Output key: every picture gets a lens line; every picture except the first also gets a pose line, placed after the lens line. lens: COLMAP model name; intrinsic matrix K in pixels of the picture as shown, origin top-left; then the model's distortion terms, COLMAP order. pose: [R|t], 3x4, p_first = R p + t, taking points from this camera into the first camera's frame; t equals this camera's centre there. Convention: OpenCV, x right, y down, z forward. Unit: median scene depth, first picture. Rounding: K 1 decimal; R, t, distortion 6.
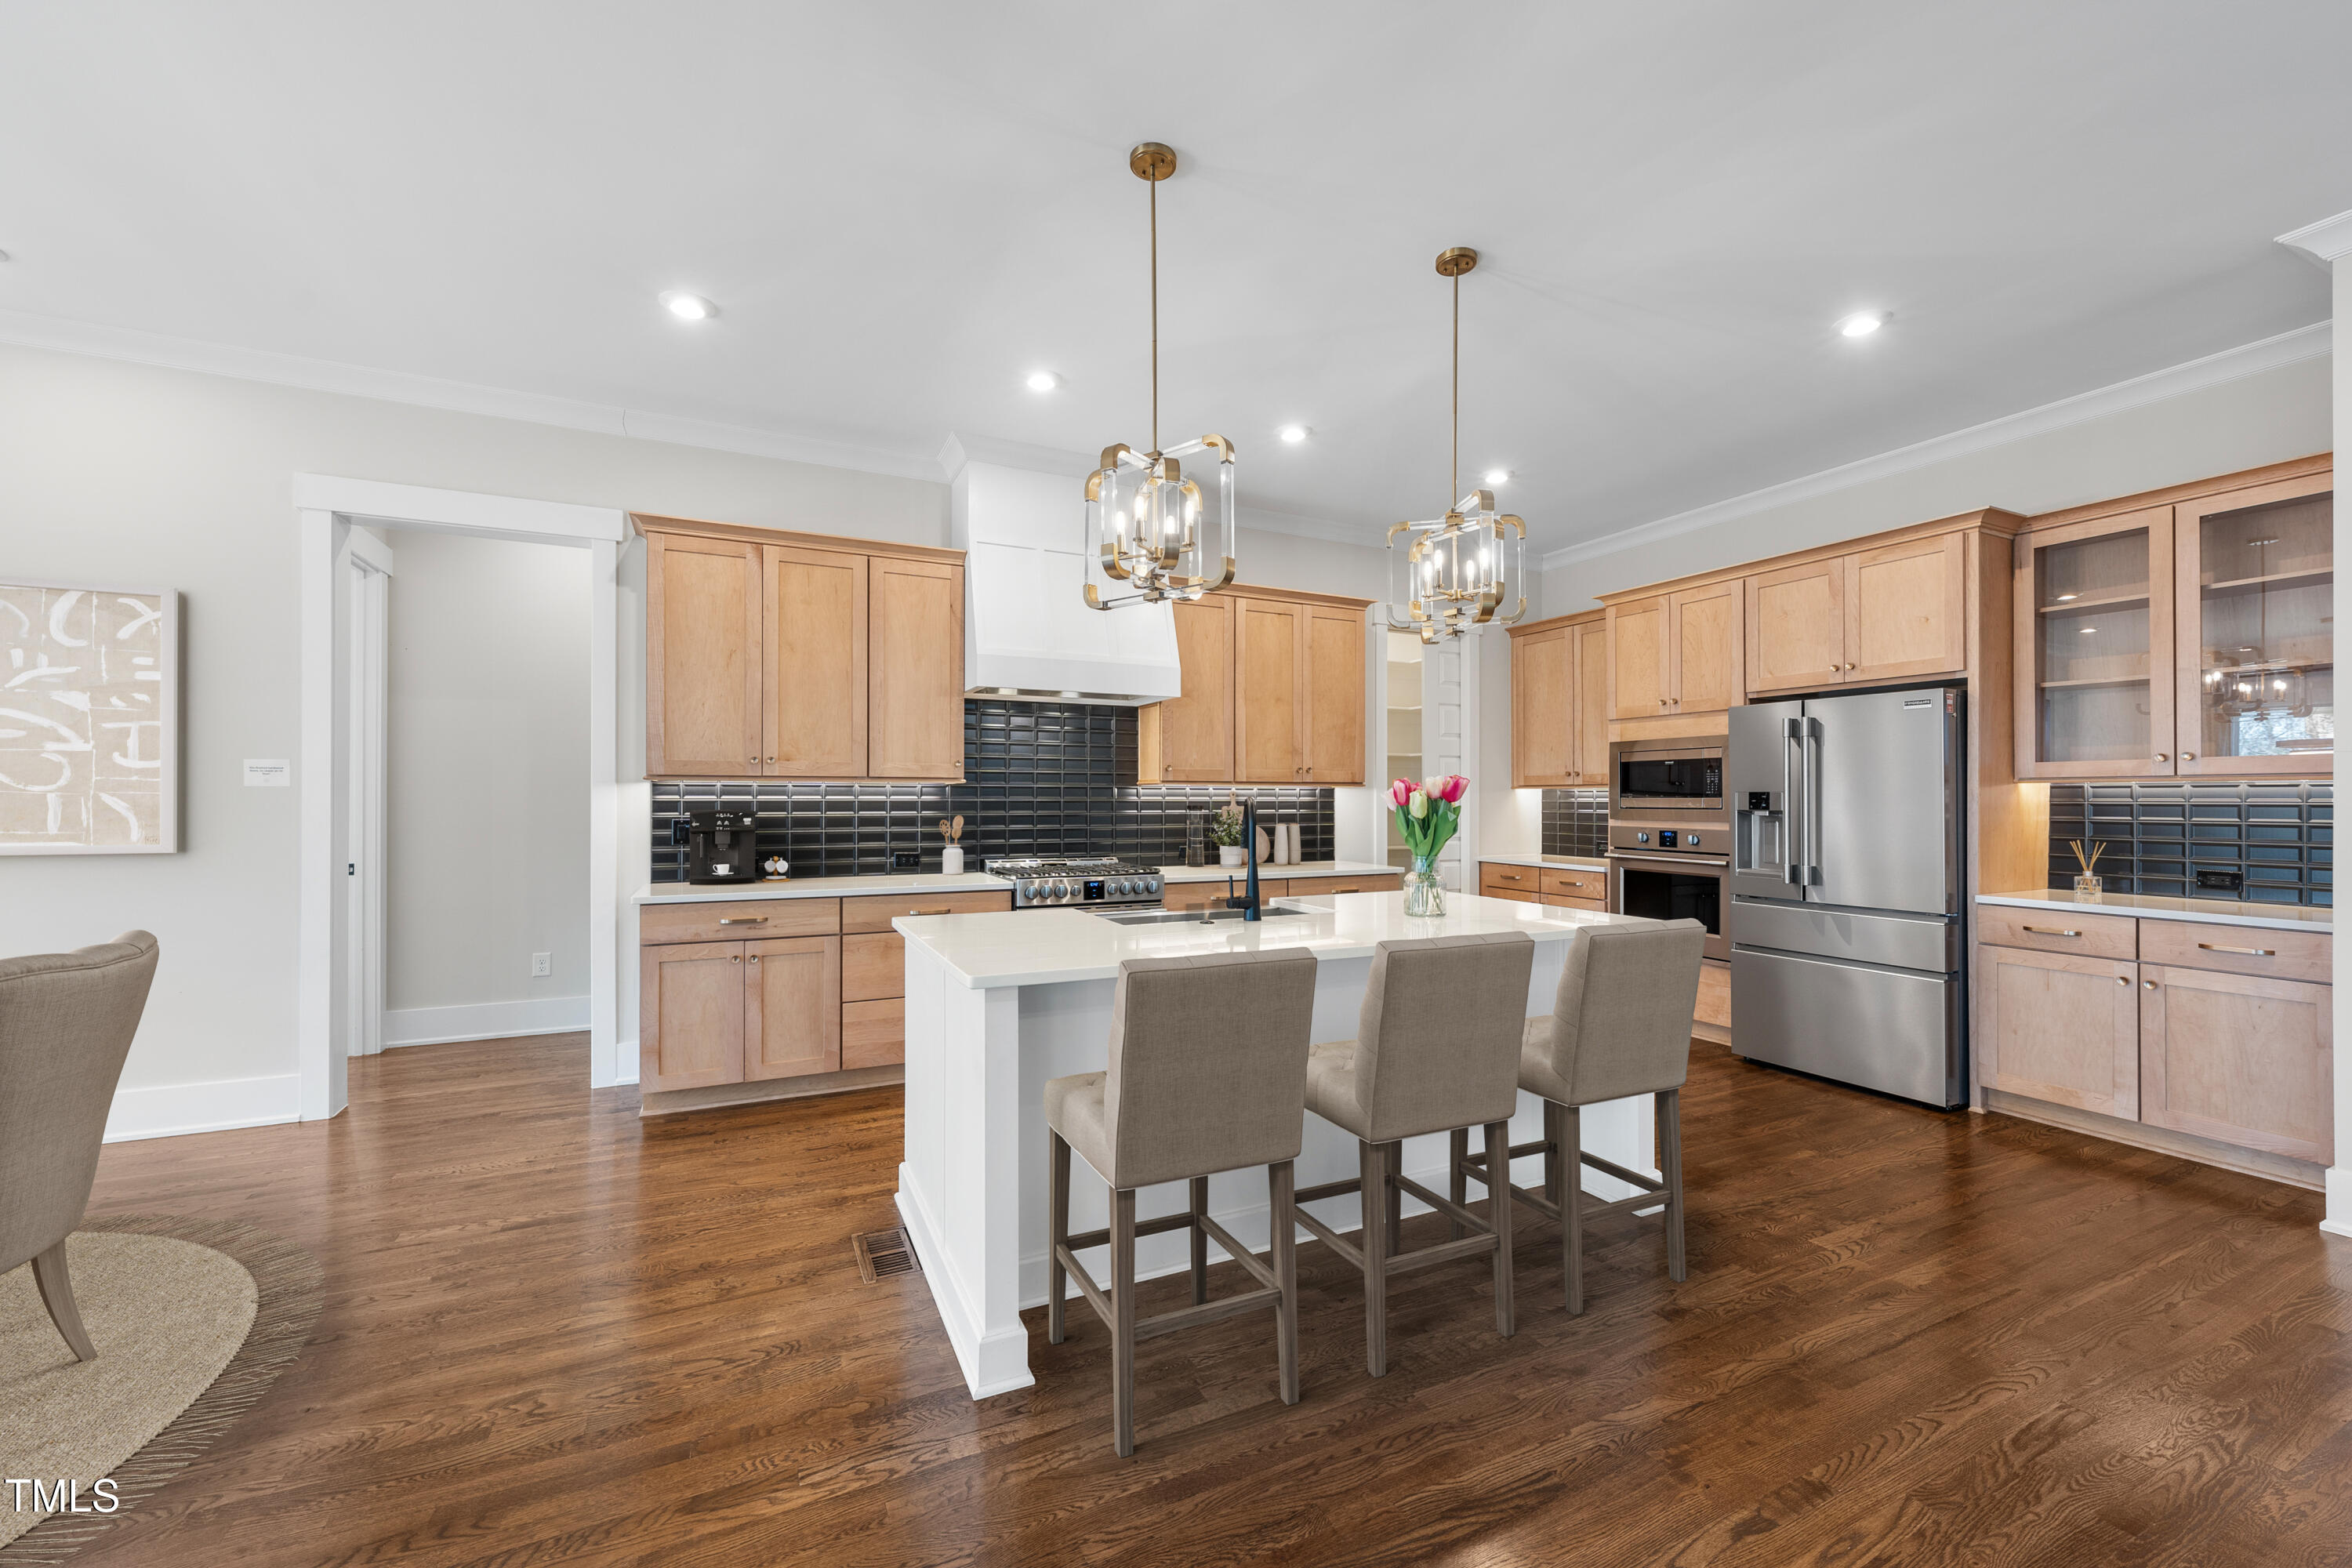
lens RADIAL K [[931.1, 0, 1177.8], [0, 931.1, 786.1], [0, 0, 1]] dist [0.003857, 0.000267]
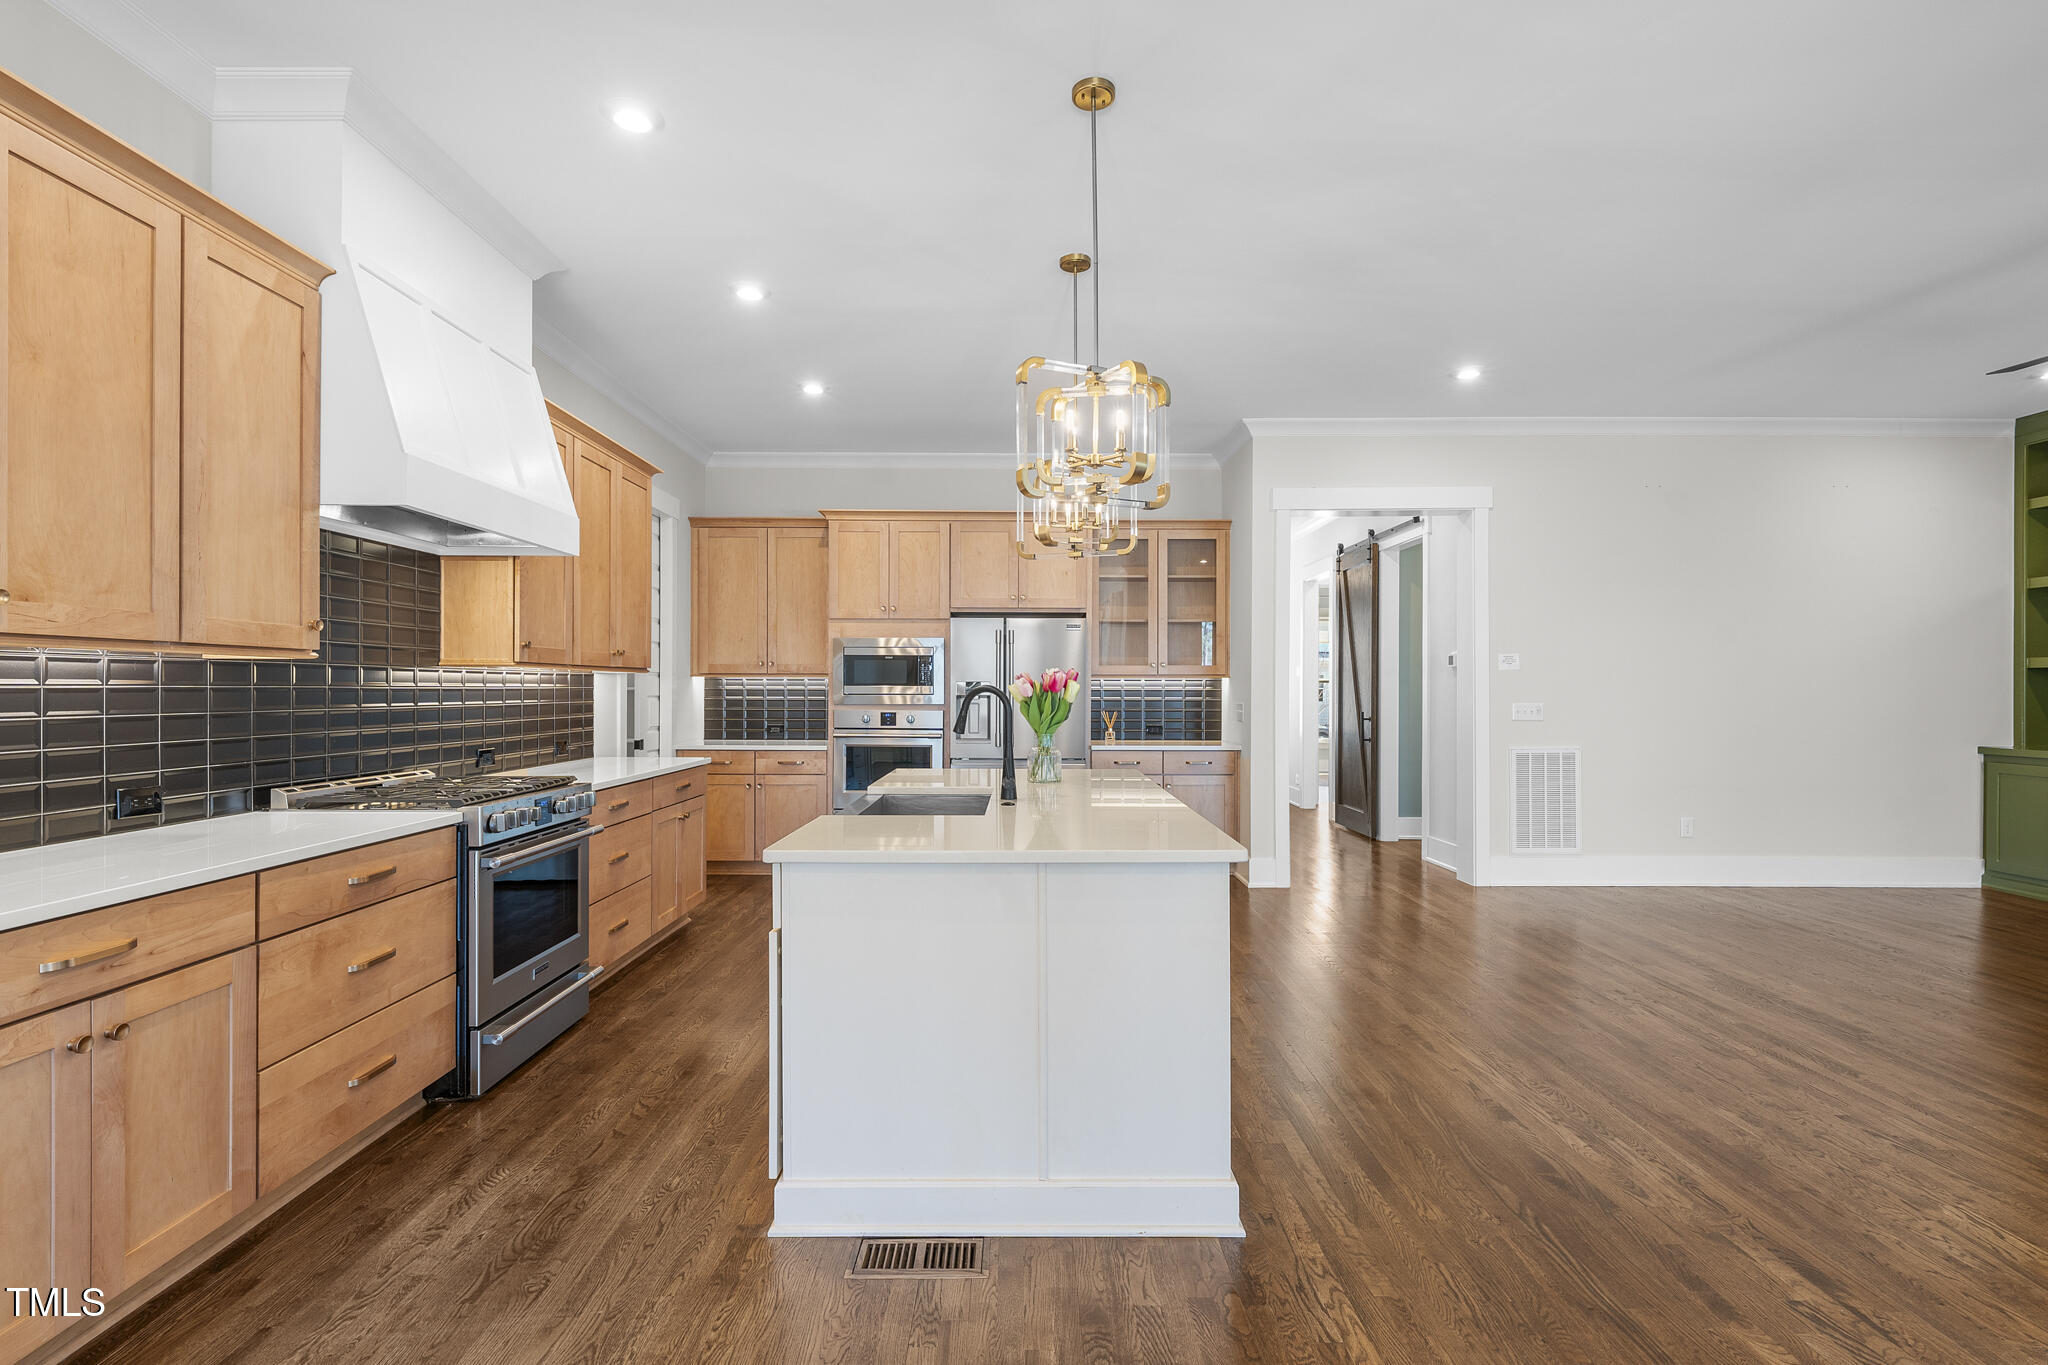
lens RADIAL K [[937.0, 0, 1021.2], [0, 937.0, 687.6], [0, 0, 1]] dist [0.013748, 0.000084]
pose [[0.429643, -0.000368, 0.902999, -0.563940], [-0.013739, 0.999881, 0.006945, 0.004093], [-0.902894, -0.015390, 0.429587, 0.327137]]
